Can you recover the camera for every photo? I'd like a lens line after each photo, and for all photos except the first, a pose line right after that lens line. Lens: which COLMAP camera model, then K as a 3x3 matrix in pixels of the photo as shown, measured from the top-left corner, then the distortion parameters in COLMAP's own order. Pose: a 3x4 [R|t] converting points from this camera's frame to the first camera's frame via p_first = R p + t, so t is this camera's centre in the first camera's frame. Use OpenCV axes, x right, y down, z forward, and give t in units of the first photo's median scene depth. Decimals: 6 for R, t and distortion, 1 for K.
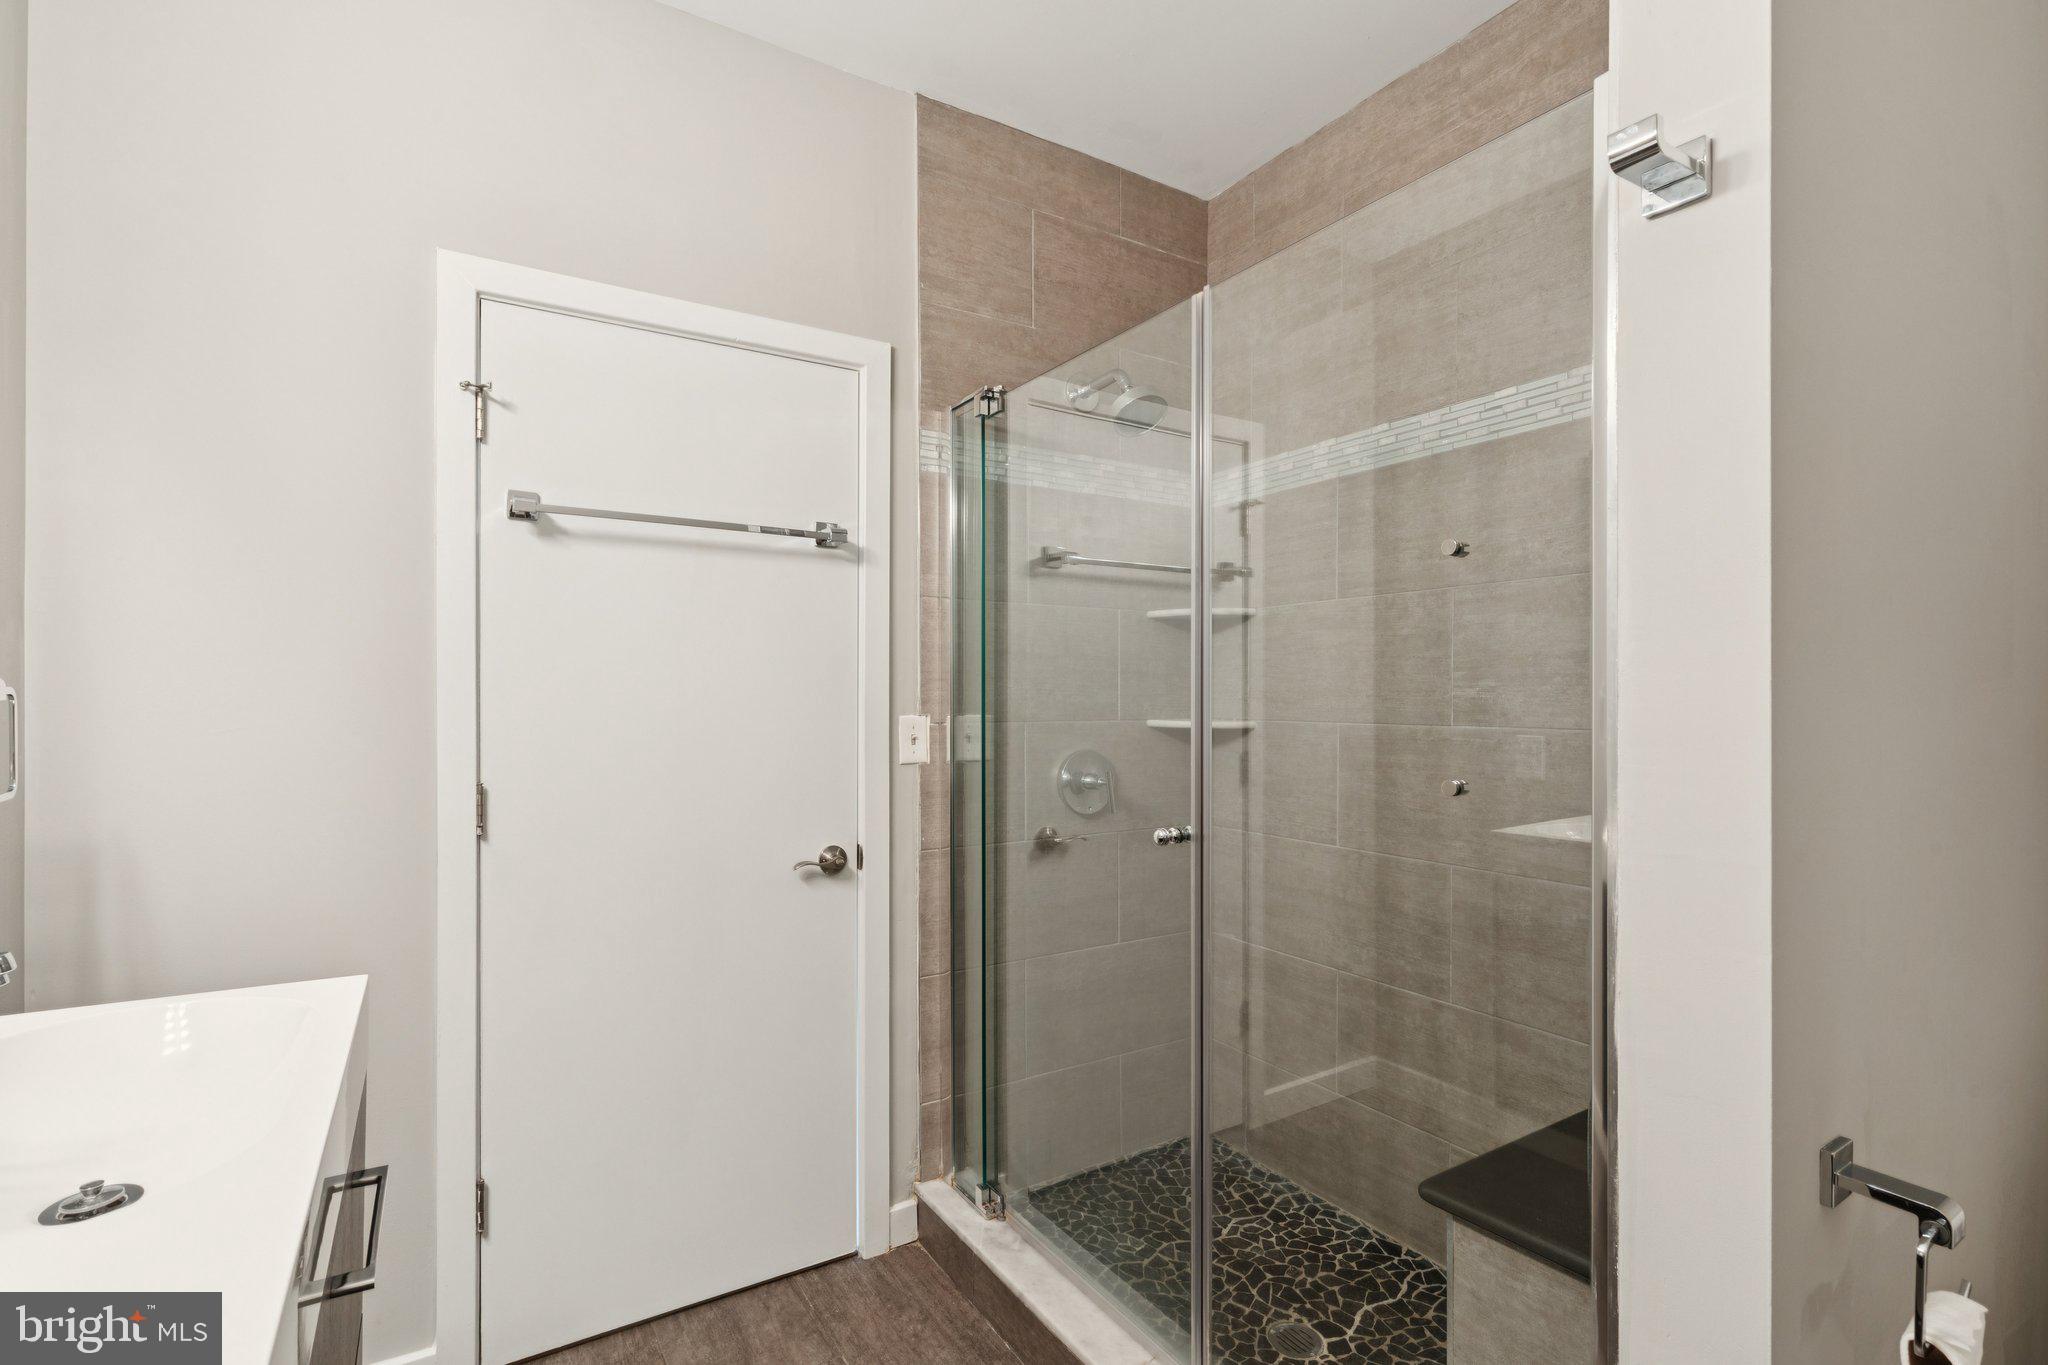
lens RADIAL K [[945.3, 0, 1028.3], [0, 945.3, 672.9], [0, 0, 1]] dist [0.012167, -0.000387]
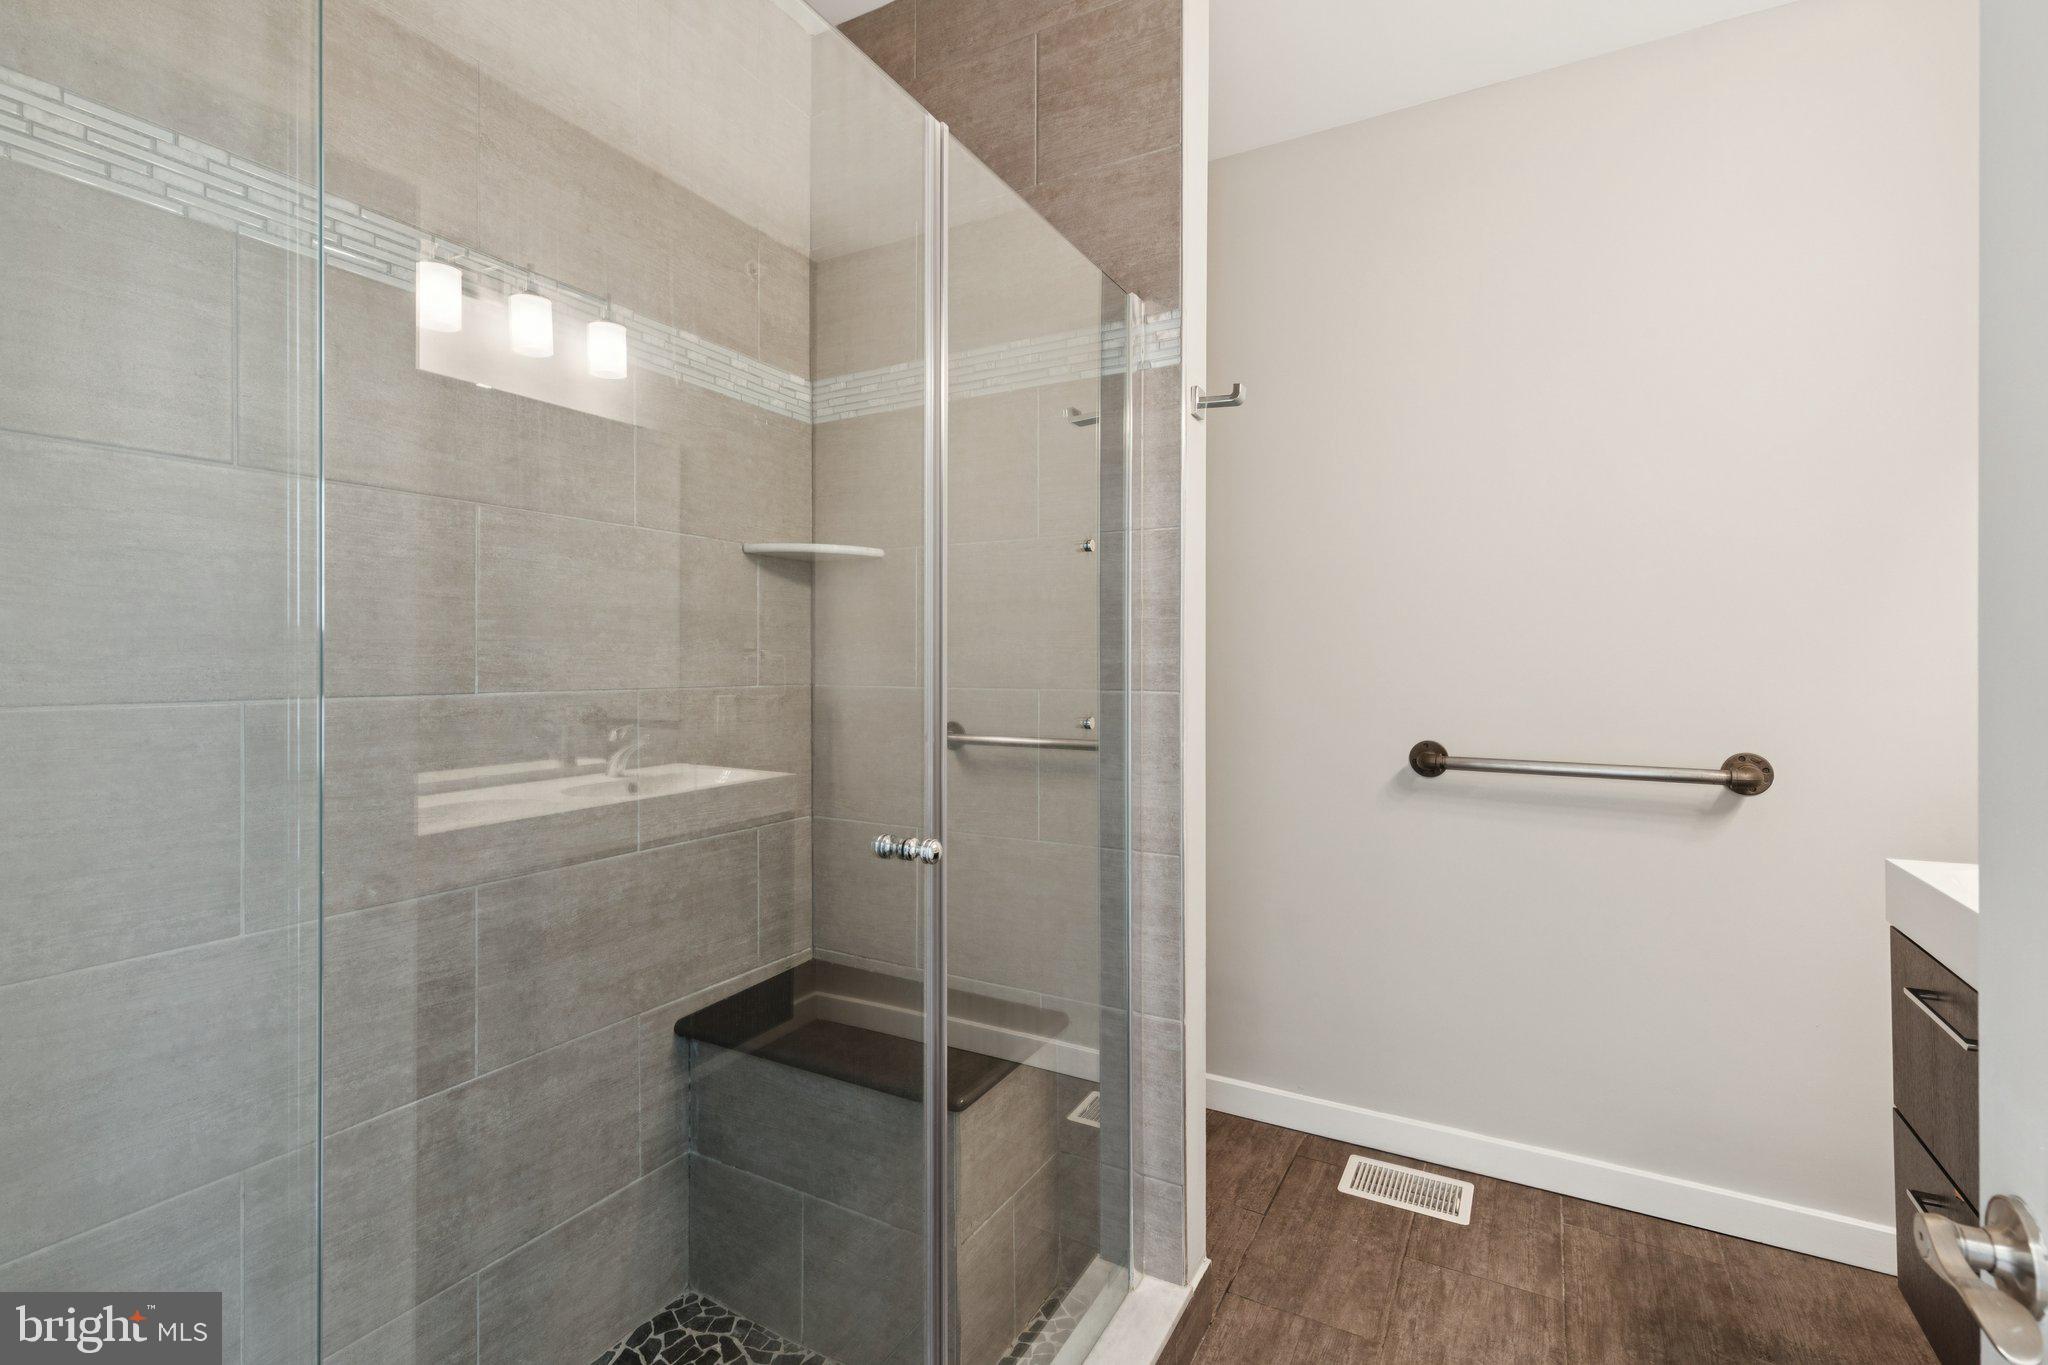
lens RADIAL K [[945.3, 0, 1028.3], [0, 945.3, 672.9], [0, 0, 1]] dist [0.012167, -0.000387]
pose [[-0.485164, 0.004126, 0.874414, -0.394507], [-0.005925, 0.999950, -0.008006, 0.043425], [-0.874403, -0.009065, -0.485115, 0.987365]]
